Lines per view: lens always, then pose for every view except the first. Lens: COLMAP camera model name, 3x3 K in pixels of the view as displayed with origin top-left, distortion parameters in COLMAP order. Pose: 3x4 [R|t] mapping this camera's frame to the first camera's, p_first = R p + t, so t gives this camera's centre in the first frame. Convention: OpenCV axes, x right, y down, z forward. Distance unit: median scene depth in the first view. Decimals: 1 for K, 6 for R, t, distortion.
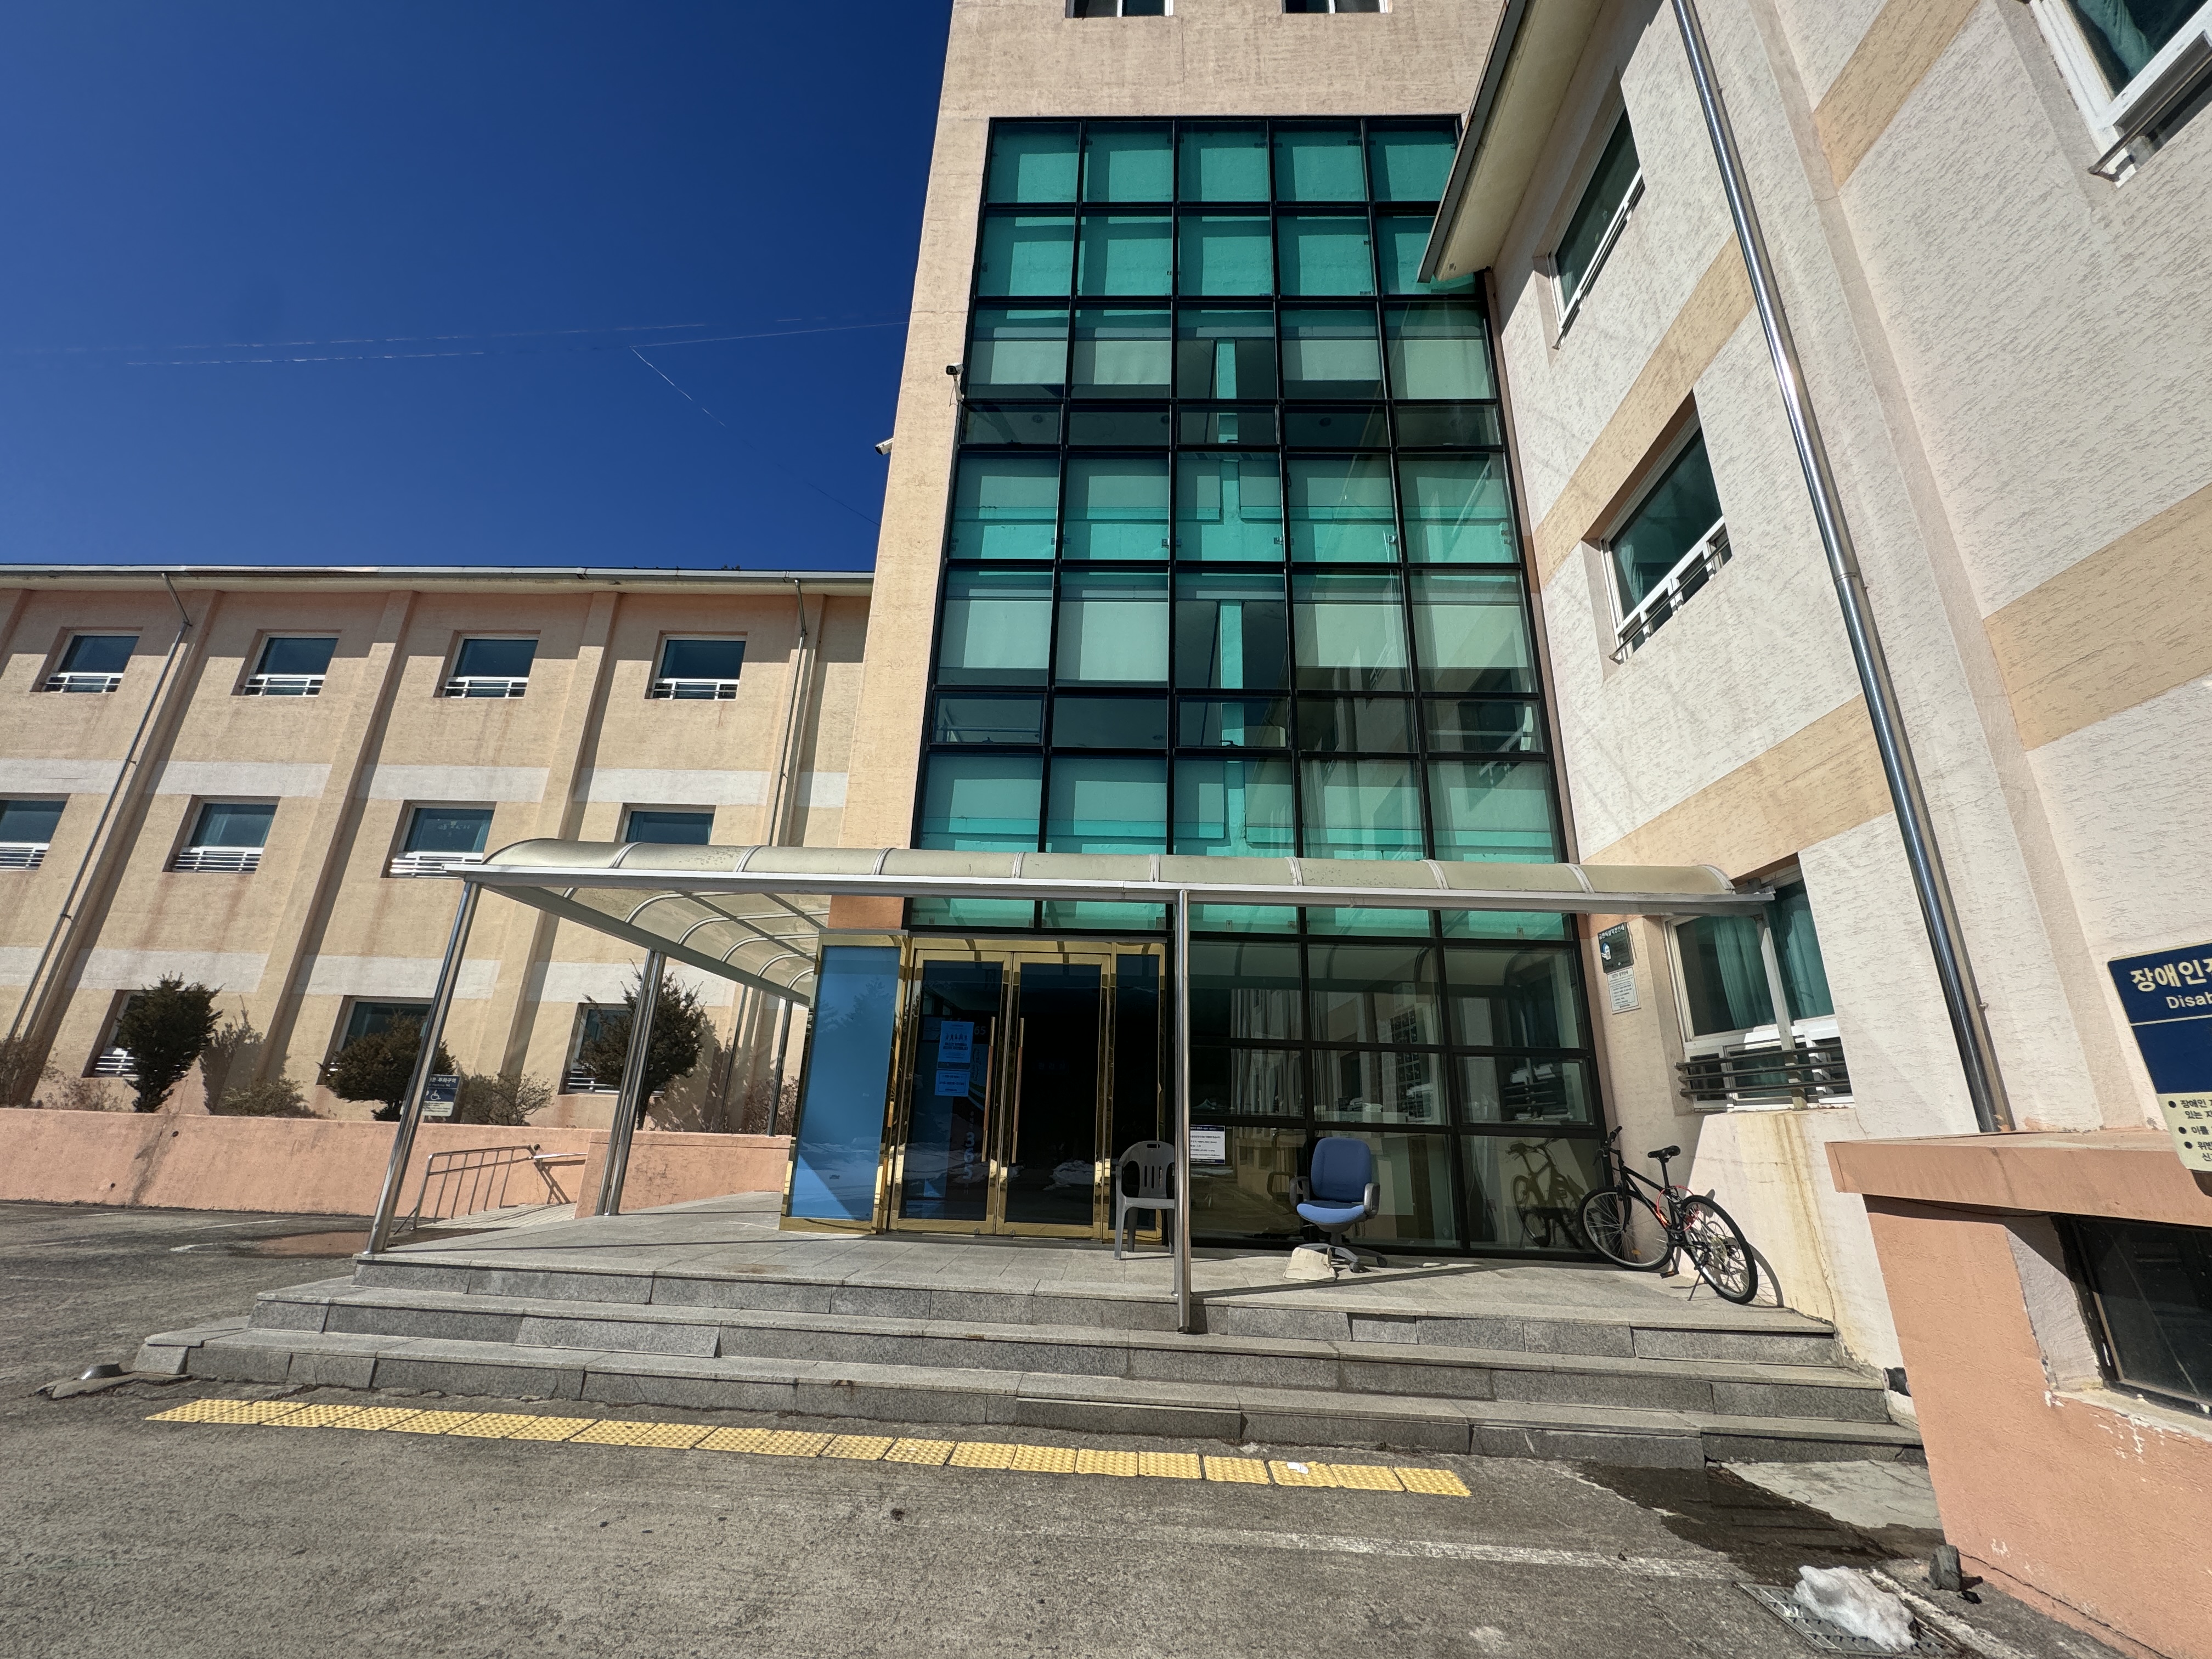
lens RADIAL K [[879.8, 0, 1106.0], [0, 879.8, 829.5], [0, 0, 1]] dist [-0.000087, 0.000137]
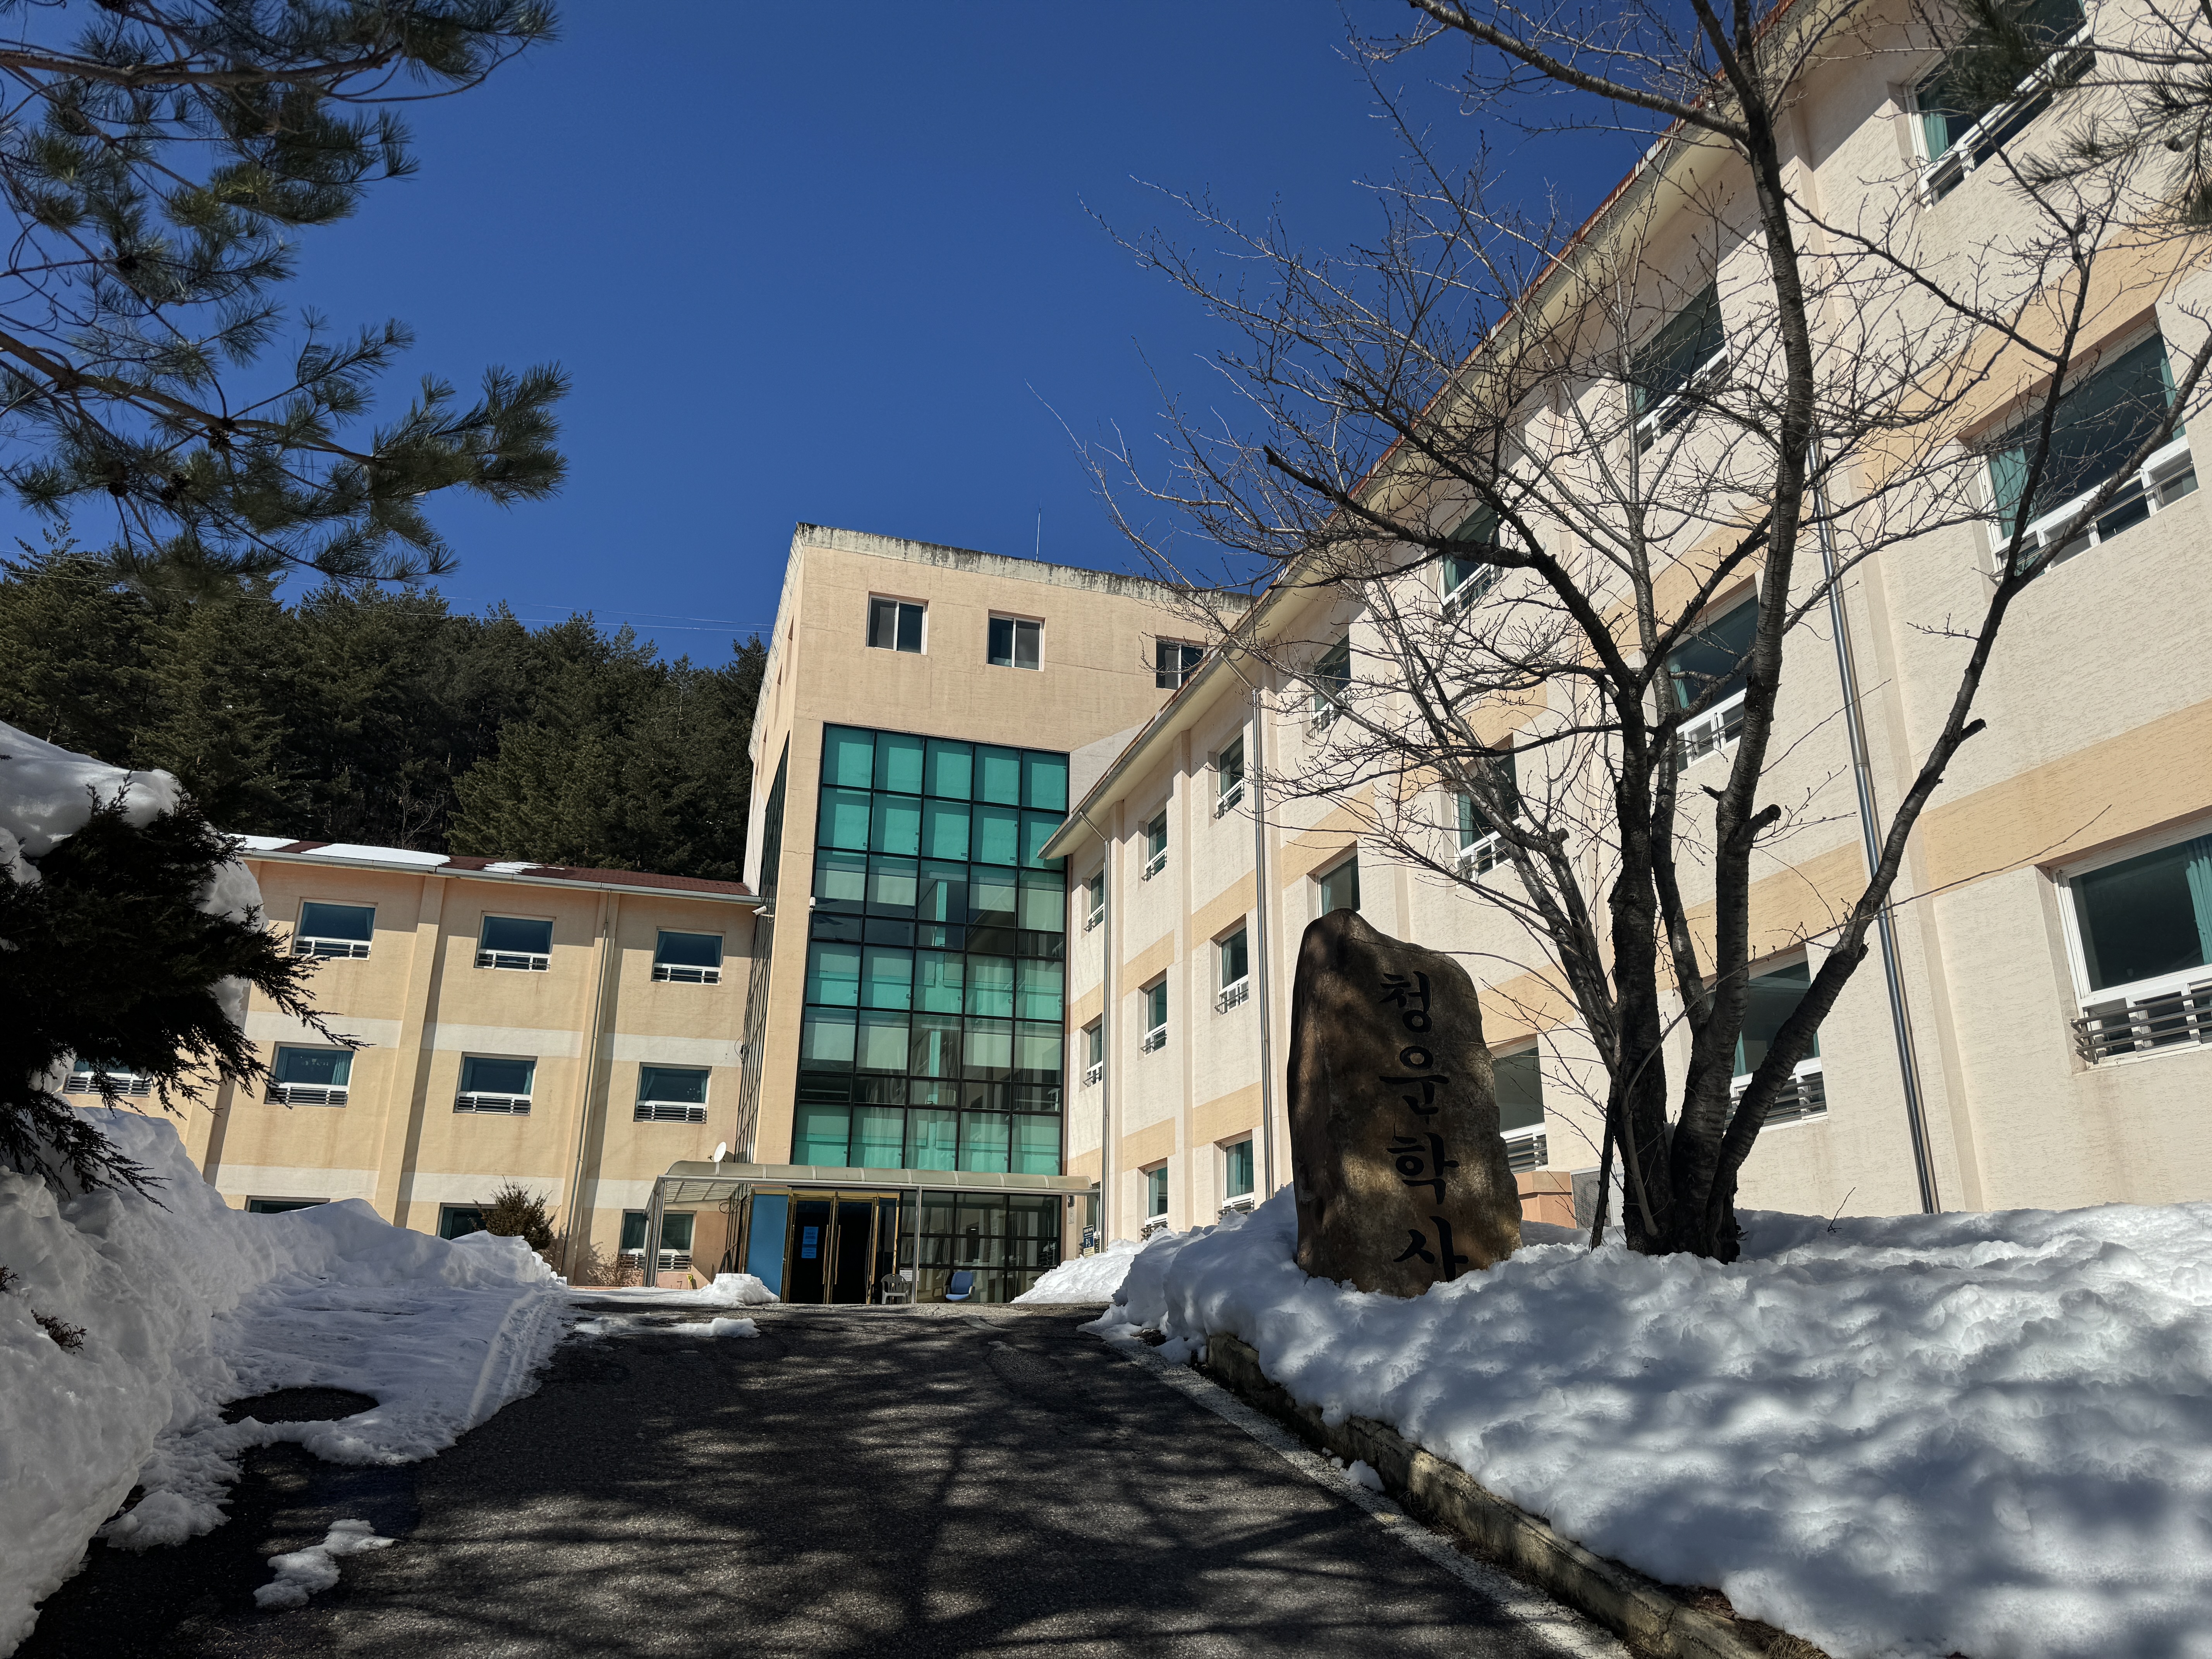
lens RADIAL K [[1546.2, 0, 1103.6], [0, 1546.2, 842.0], [0, 0, 1]] dist [0.174085, -0.324274]
pose [[0.942600, 0.083872, 0.323220, -0.705731], [-0.088942, 0.996036, 0.000919, -0.717688], [-0.321862, -0.029614, 0.946323, -2.602289]]
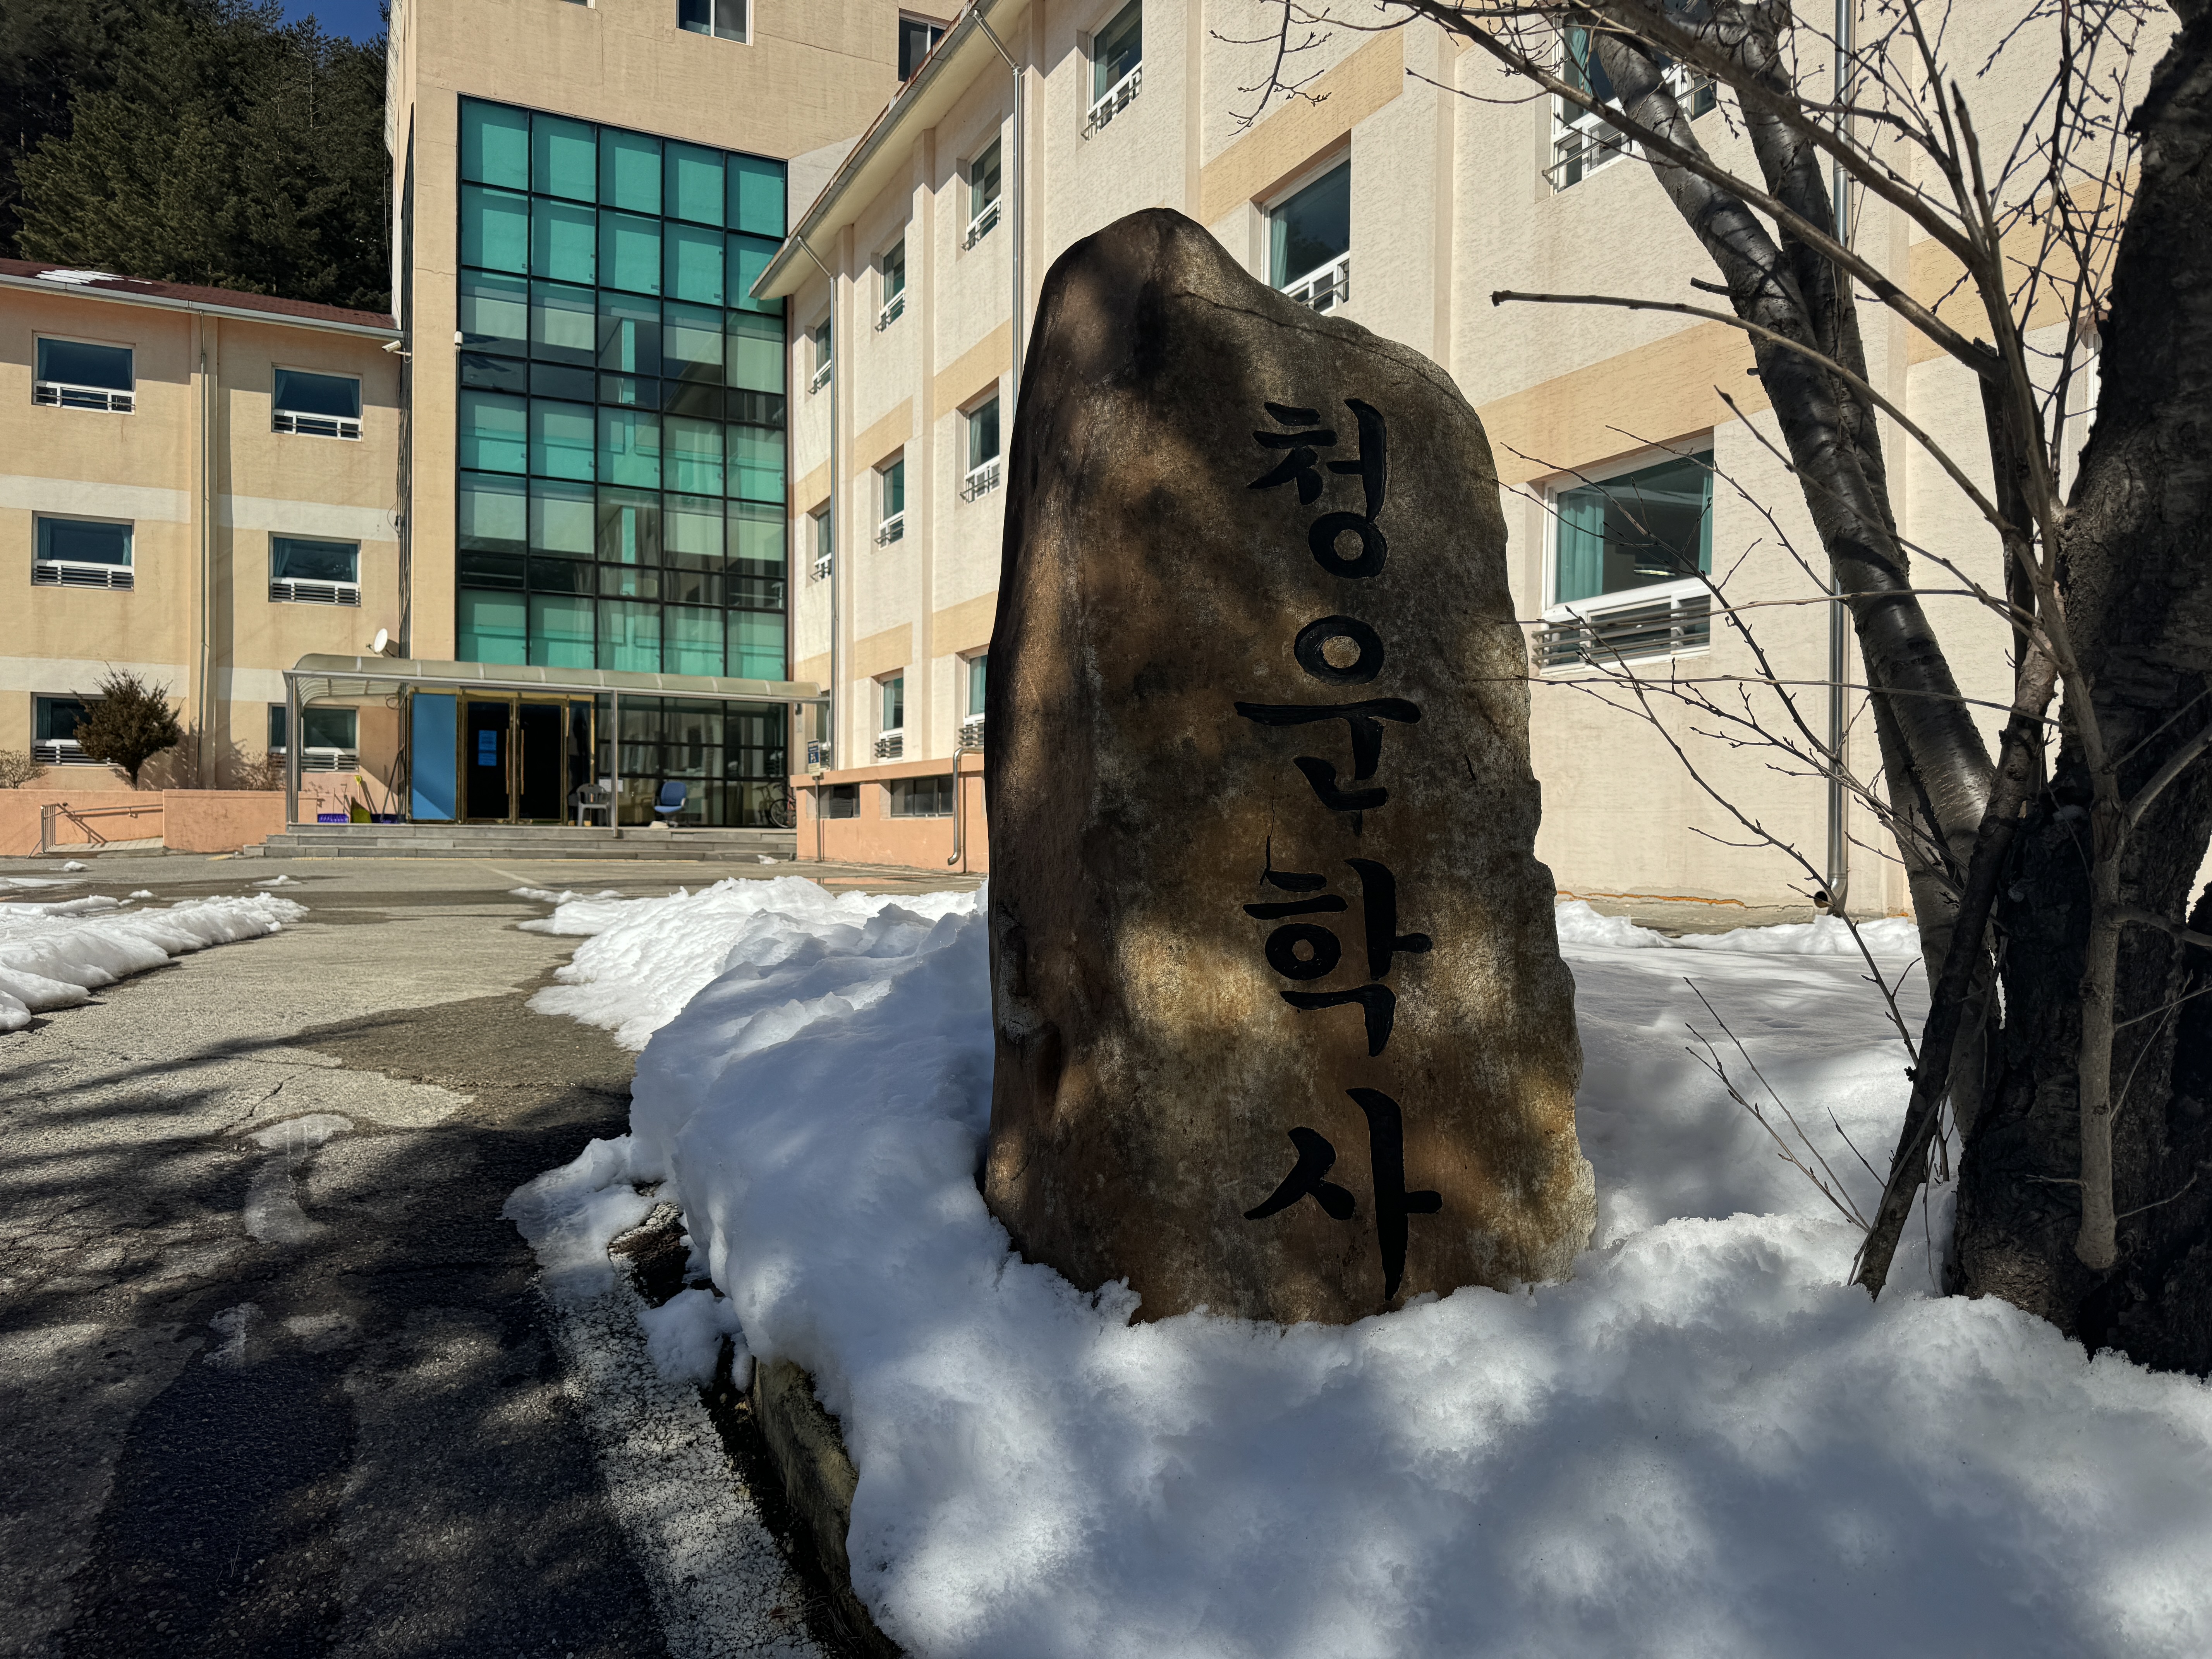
lens RADIAL K [[1546.2, 0, 1103.6], [0, 1546.2, 842.0], [0, 0, 1]] dist [0.174085, -0.324274]
pose [[0.880585, -0.024849, 0.473236, -0.522143], [-0.135569, 0.943678, 0.301815, -0.680422], [-0.454082, -0.329930, 0.827621, -2.247566]]
